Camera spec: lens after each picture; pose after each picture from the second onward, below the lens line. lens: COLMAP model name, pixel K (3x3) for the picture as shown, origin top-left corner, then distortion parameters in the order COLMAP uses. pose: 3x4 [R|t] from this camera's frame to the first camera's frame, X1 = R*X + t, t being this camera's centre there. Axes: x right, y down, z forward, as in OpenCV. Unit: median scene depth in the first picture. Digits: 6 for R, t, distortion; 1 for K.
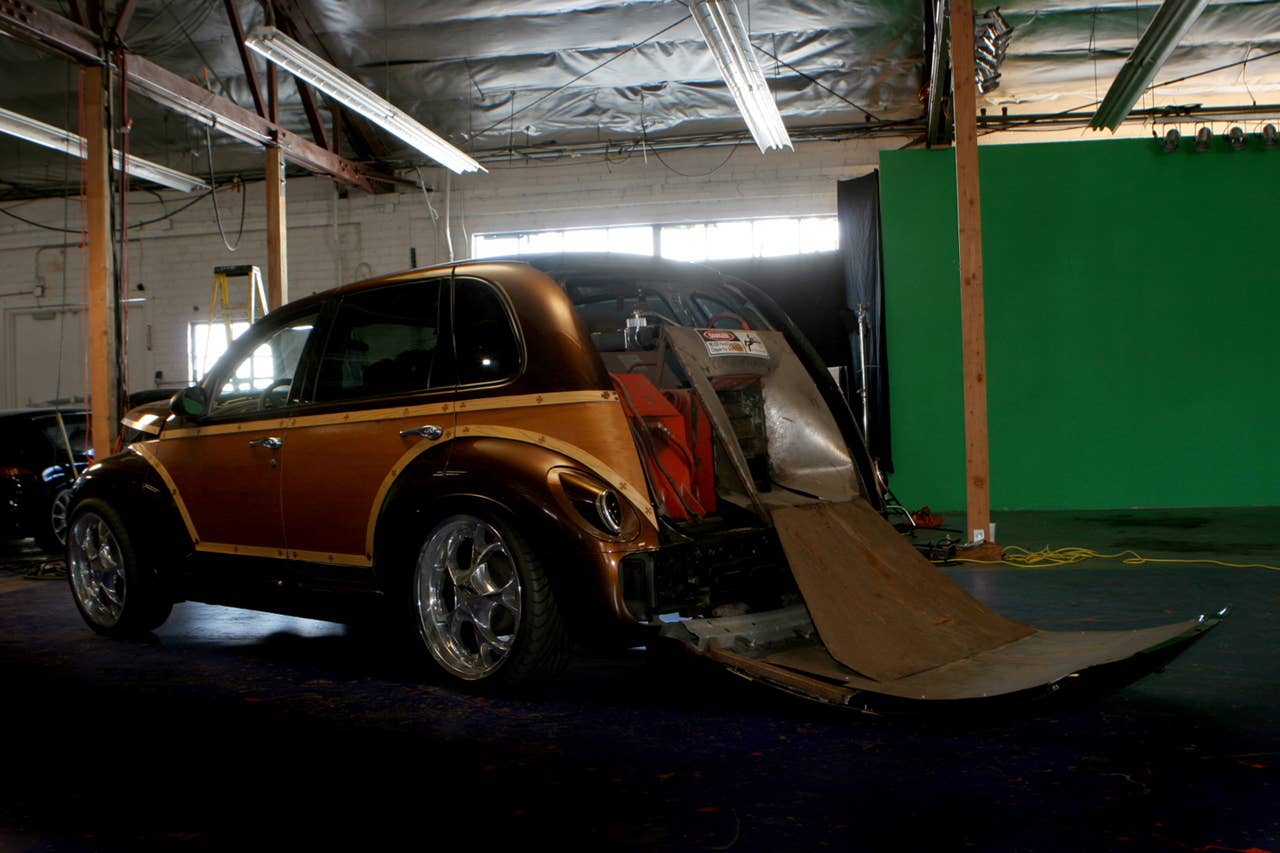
lens RADIAL K [[1606.1, 0, 640.0], [0, 1606.1, 426.5], [0, 0, 1]] dist [-0.185871, 0.551047]
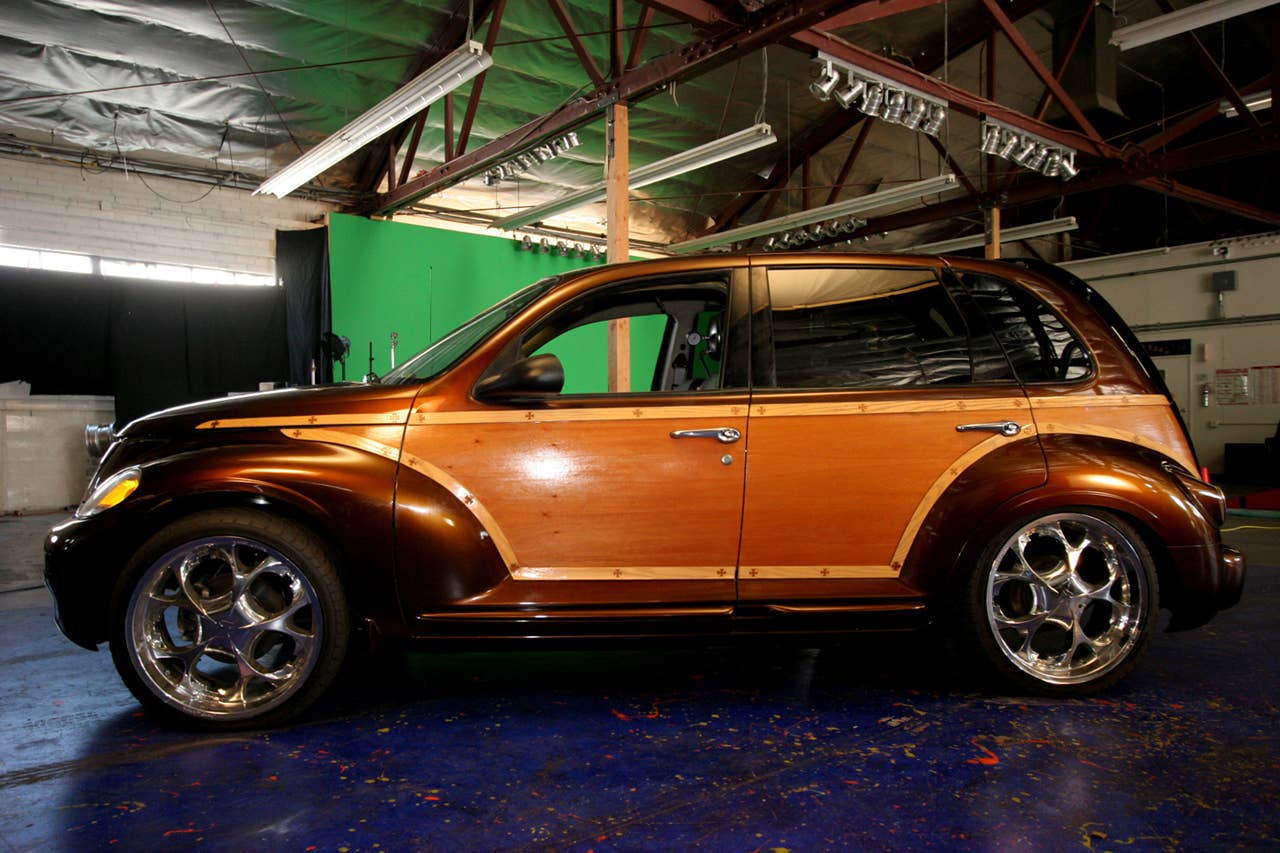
lens RADIAL K [[990.7, 0, 640.0], [0, 990.7, 426.5], [0, 0, 1]] dist [0.033199, 0.002662]
pose [[0.640233, 0.028963, 0.767634, -0.285329], [-0.017856, 0.999580, -0.022822, 0.007991], [-0.767973, 0.000904, 0.640481, 0.314613]]
